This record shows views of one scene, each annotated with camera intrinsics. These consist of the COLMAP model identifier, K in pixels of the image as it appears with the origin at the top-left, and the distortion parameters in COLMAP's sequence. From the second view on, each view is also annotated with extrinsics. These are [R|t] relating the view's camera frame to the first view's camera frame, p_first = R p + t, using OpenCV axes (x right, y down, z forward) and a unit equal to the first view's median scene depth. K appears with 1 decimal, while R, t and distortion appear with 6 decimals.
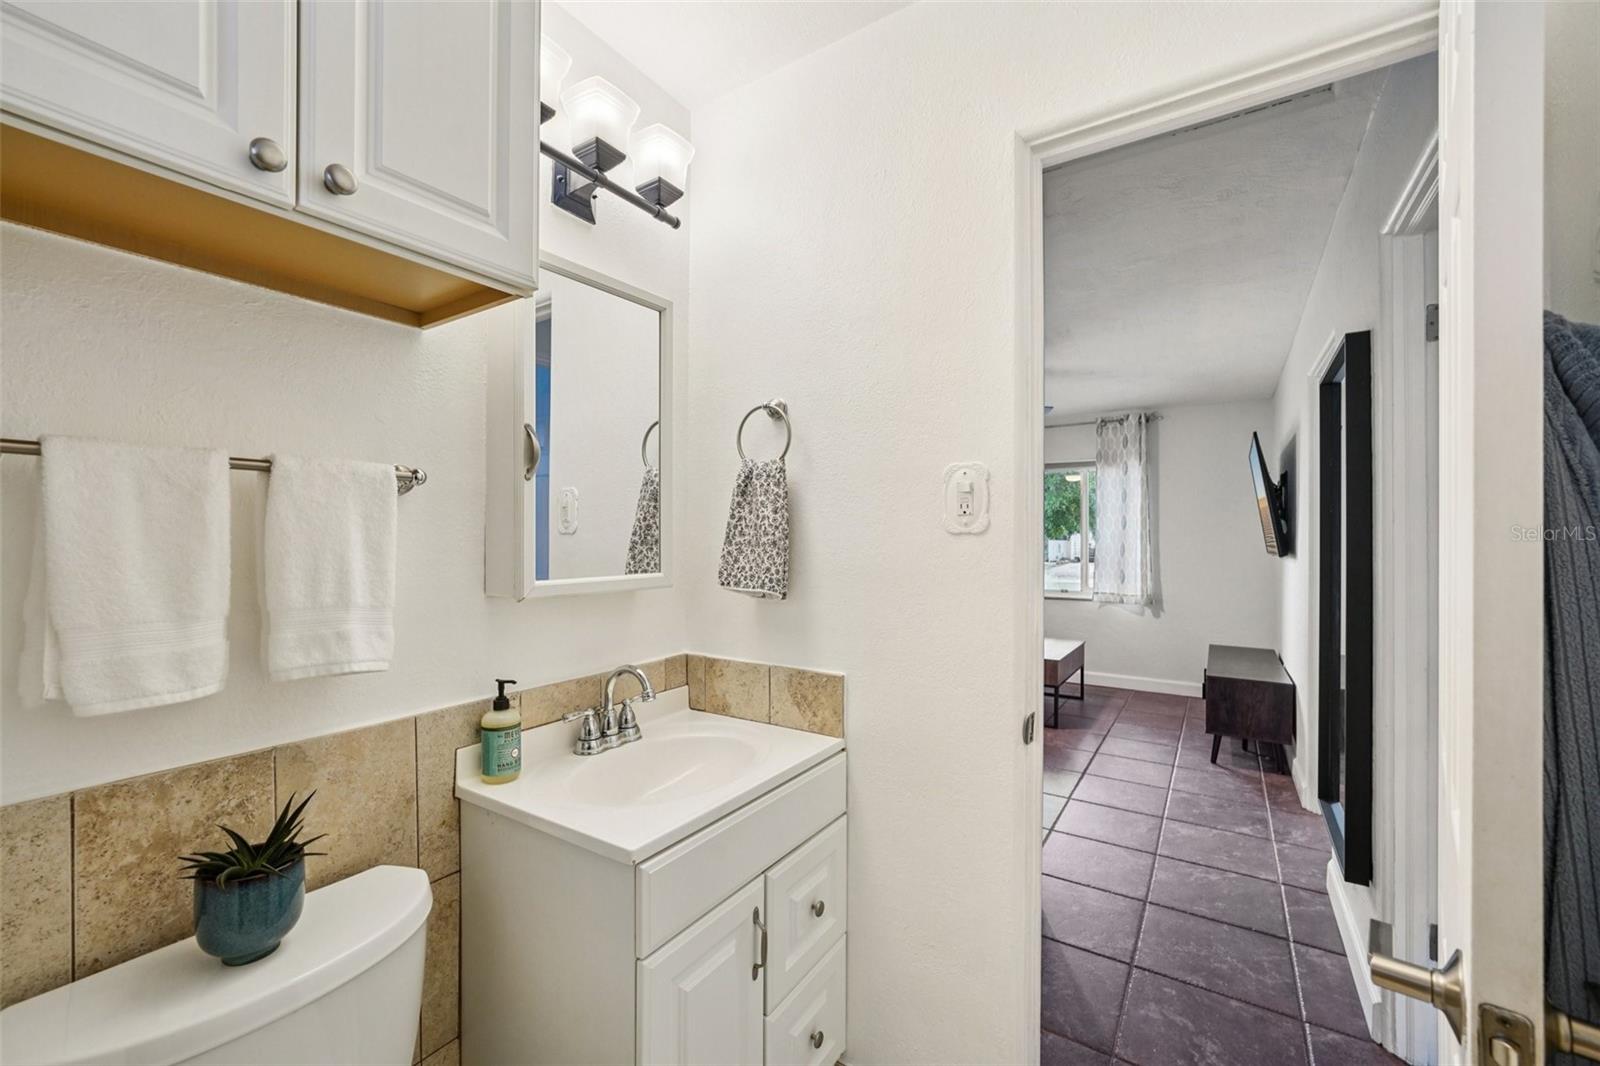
lens RADIAL K [[675.3, 0, 788.5], [0, 675.3, 531.1], [0, 0, 1]] dist [0.000814, -0.000272]
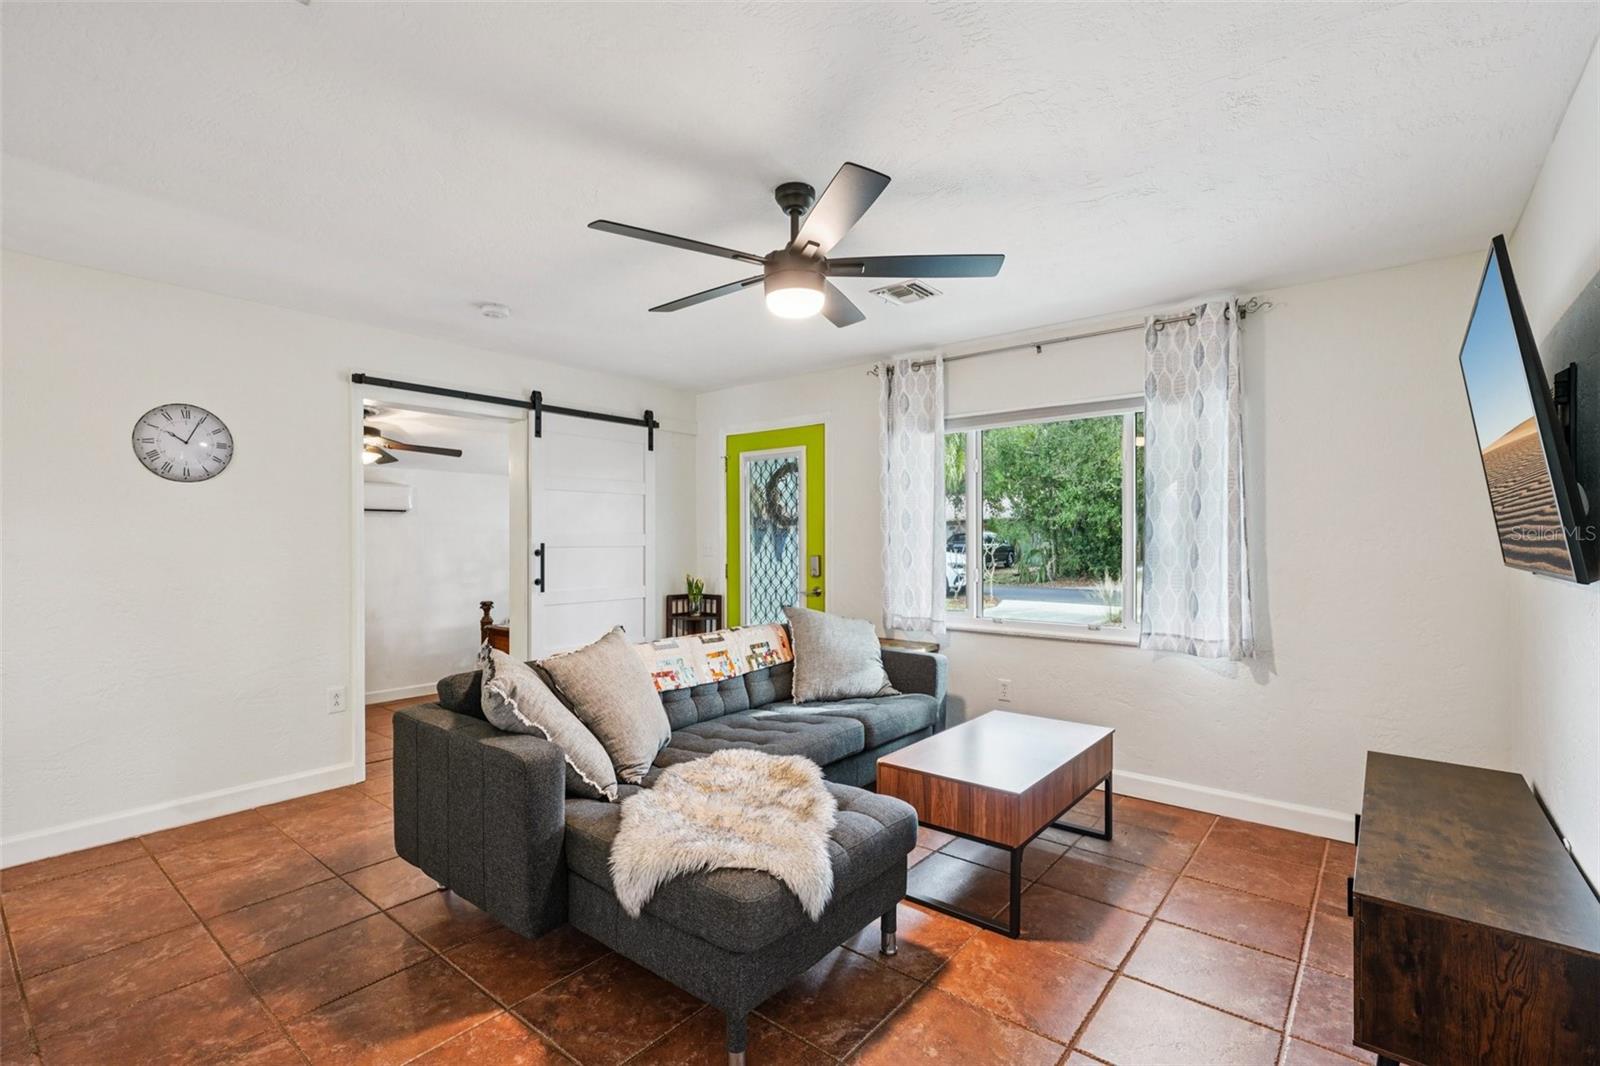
lens RADIAL K [[739.8, 0, 795.9], [0, 739.8, 534.6], [0, 0, 1]] dist [0.001379, 0.002627]
pose [[0.994522, -0.003182, -0.104481, 0.250363], [0.003004, 0.999994, -0.001869, 0.011608], [0.104487, 0.001545, 0.994525, 0.394625]]
